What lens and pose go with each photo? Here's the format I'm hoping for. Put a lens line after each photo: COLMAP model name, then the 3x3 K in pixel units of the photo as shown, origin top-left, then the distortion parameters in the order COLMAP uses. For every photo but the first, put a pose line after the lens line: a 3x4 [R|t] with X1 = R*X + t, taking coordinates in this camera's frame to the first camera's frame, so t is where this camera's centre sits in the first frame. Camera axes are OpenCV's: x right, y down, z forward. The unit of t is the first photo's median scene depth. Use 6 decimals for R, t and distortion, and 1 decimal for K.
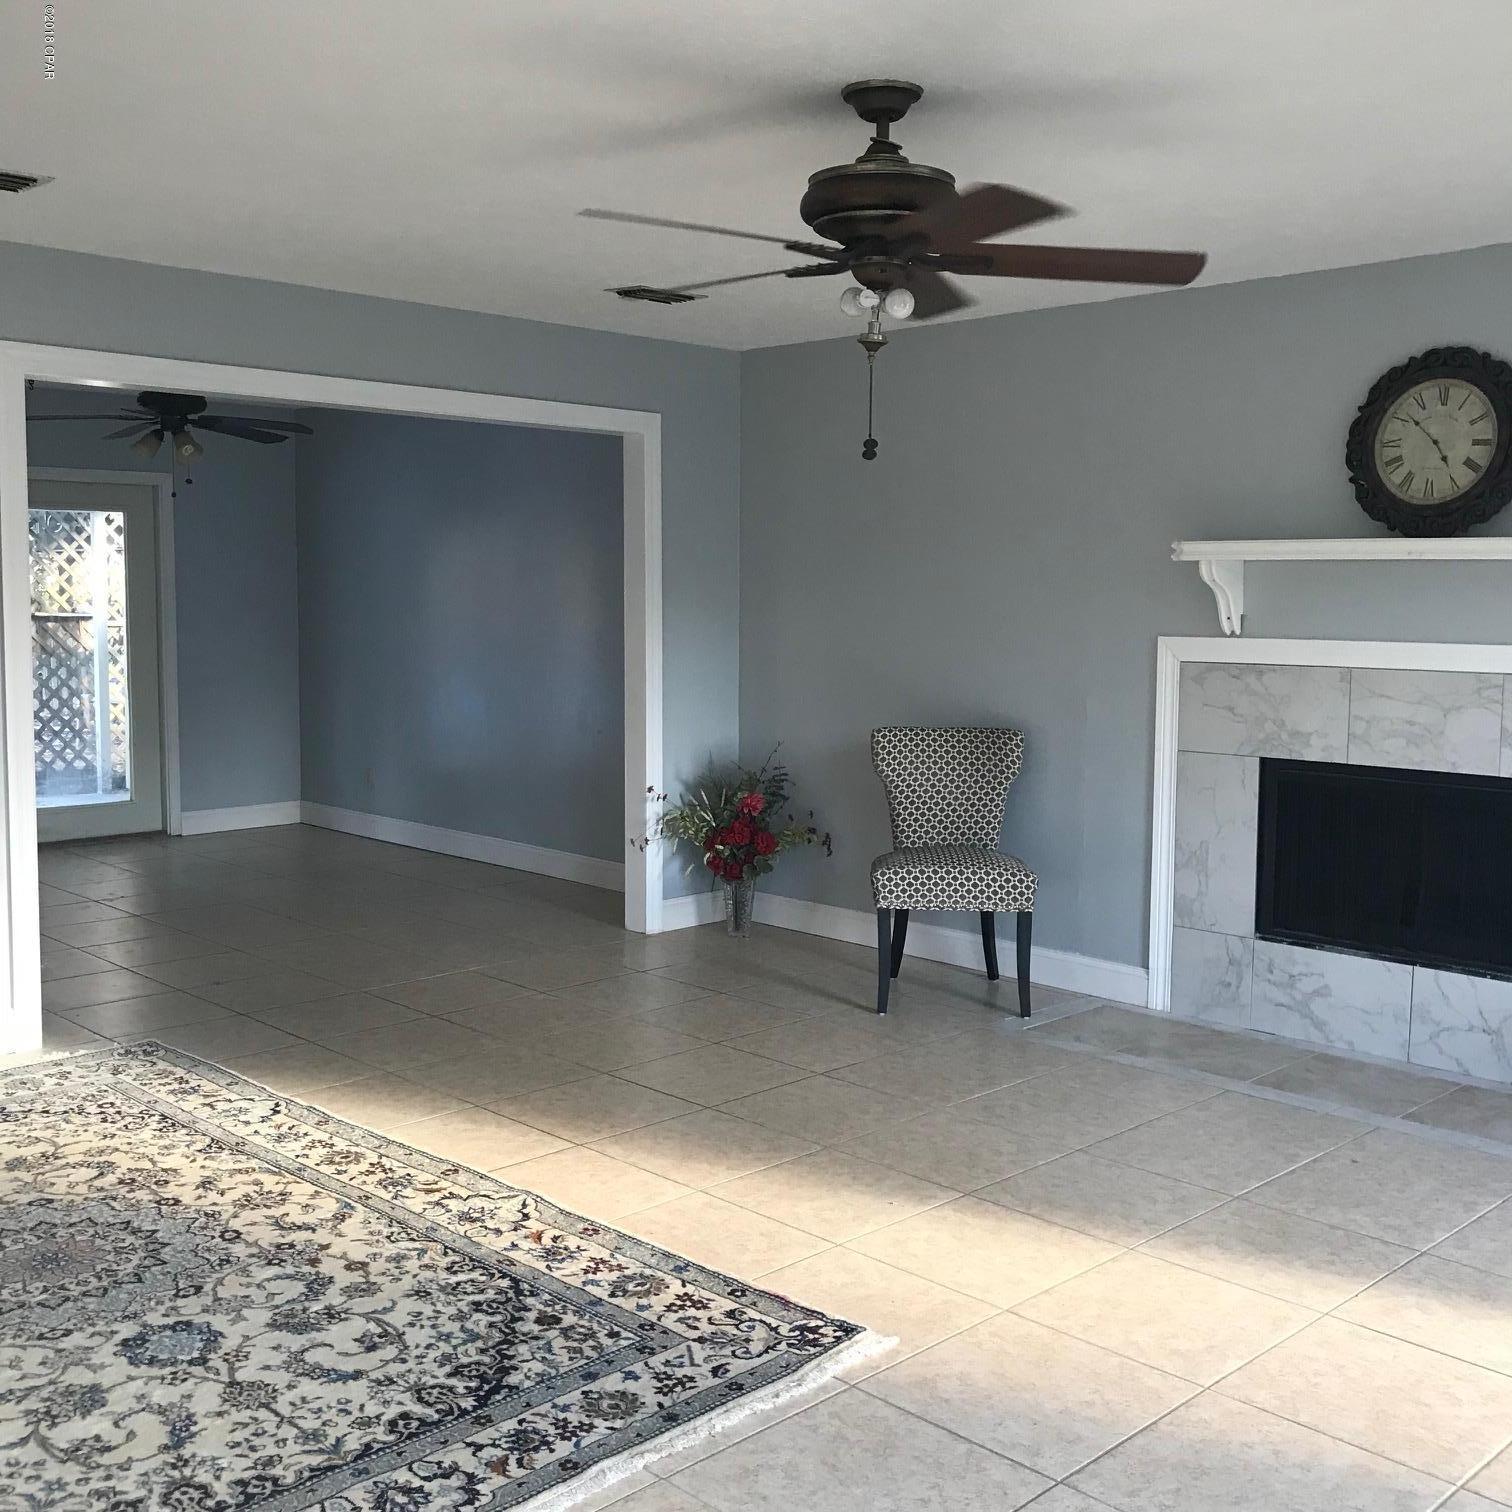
lens RADIAL K [[1628.9, 0, 755.1], [0, 1628.9, 754.7], [0, 0, 1]] dist [-0.001038, 0.000000]
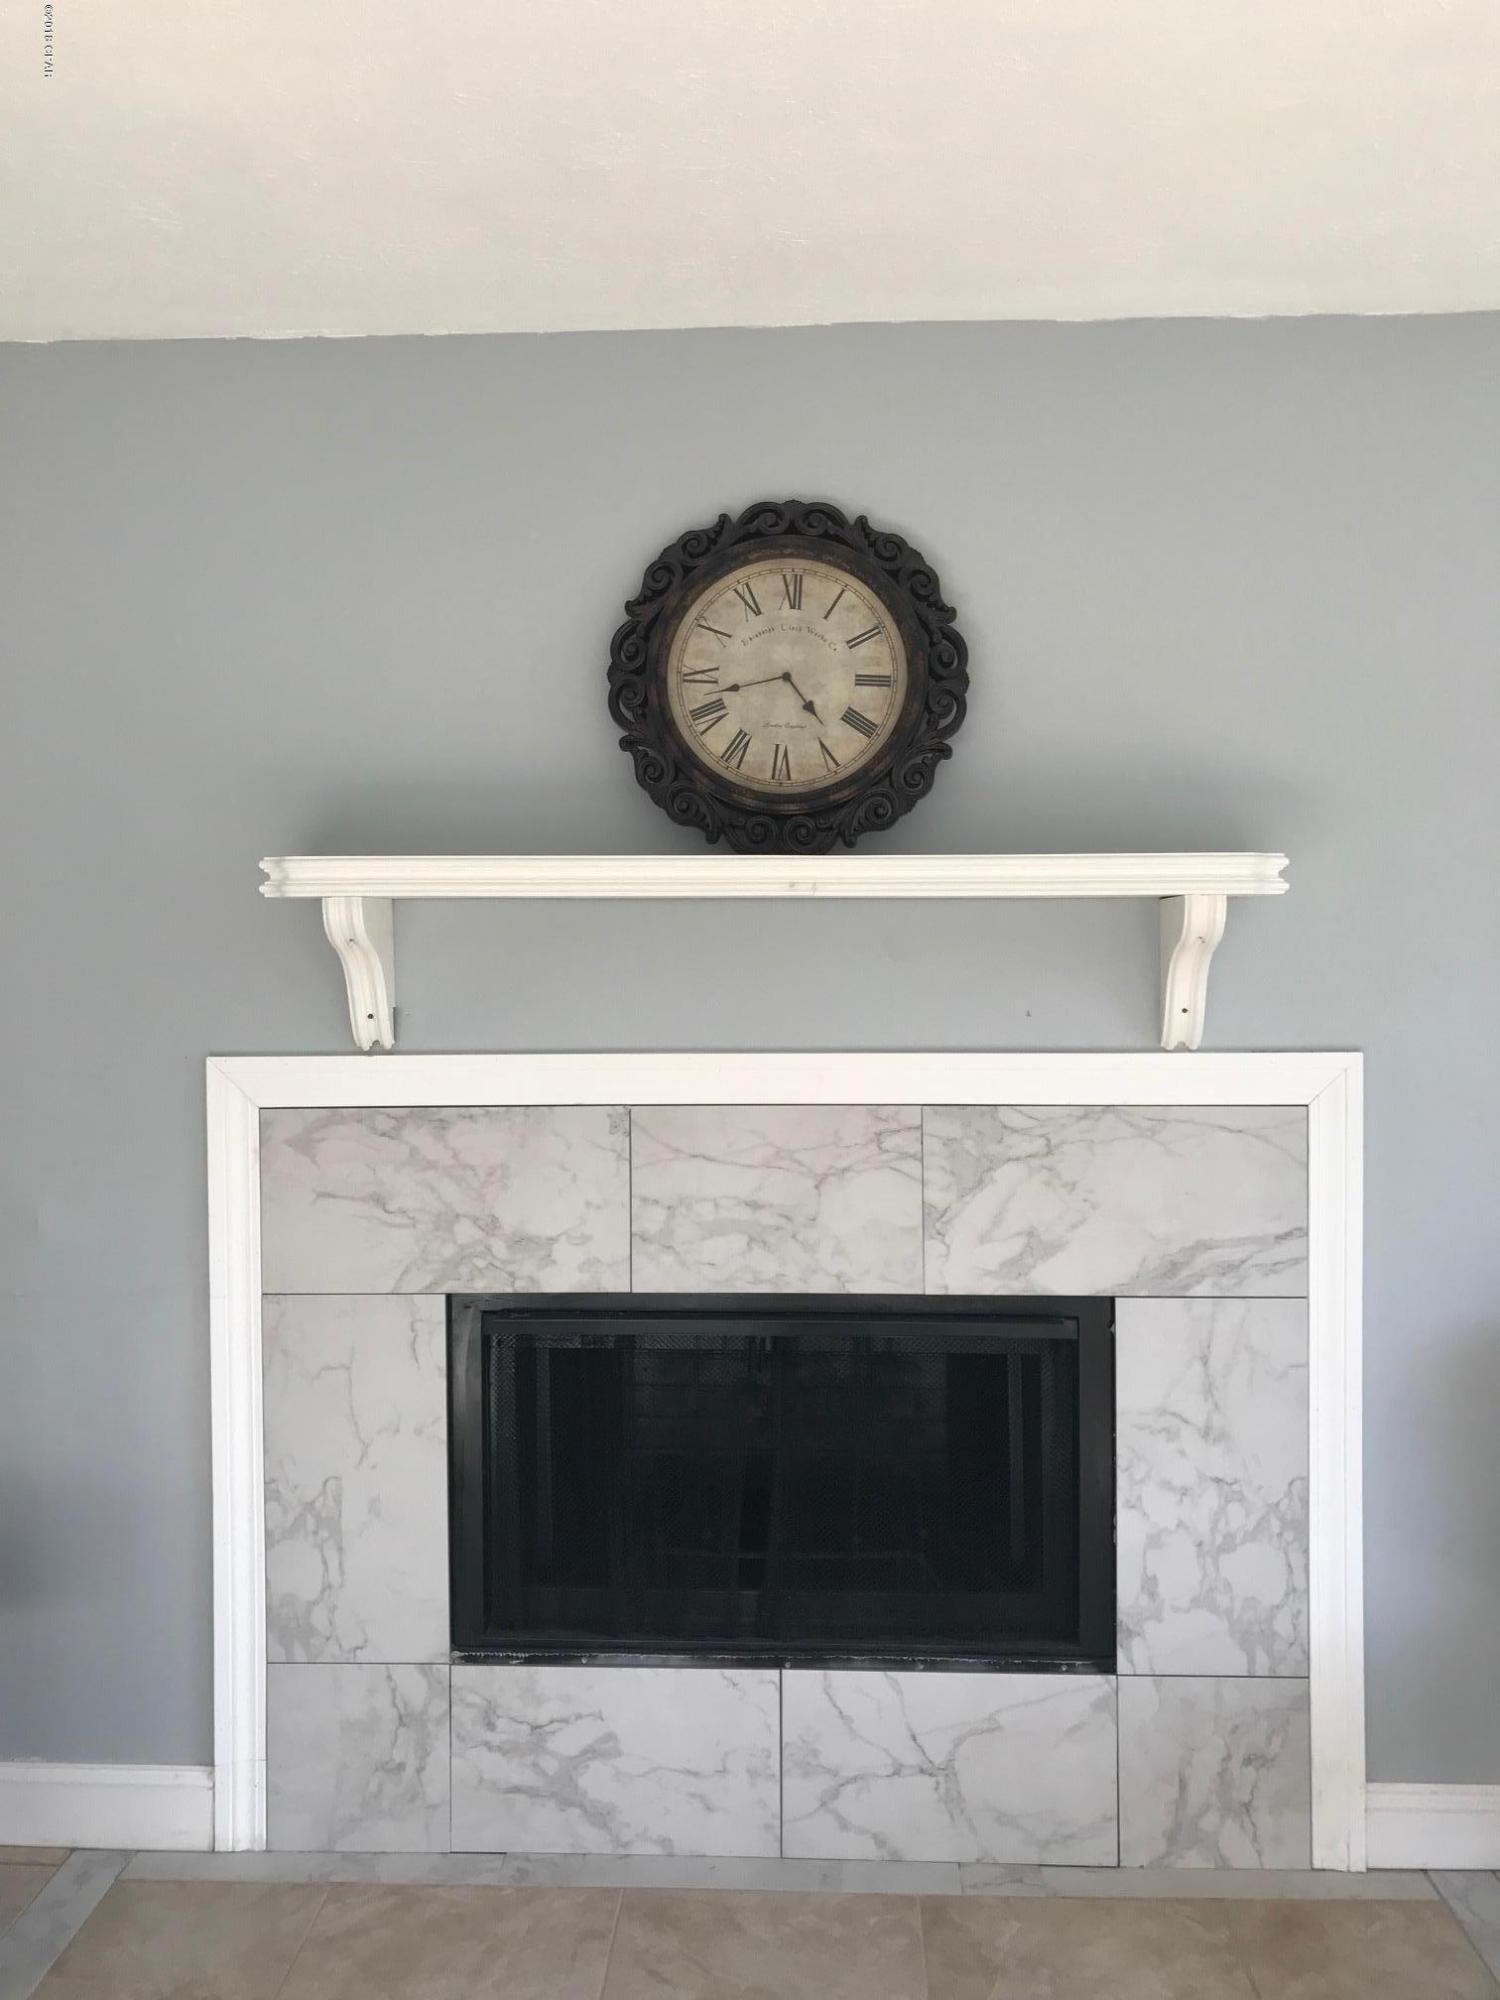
lens RADIAL K [[1661.7, 0, 781.4], [0, 1661.7, 970.6], [0, 0, 1]] dist [0.041198, -0.047138]
pose [[0.731206, -0.024786, 0.681706, 0.041957], [0.080531, 0.995488, -0.050185, -0.063802], [-0.677387, 0.091594, 0.729903, 0.563404]]
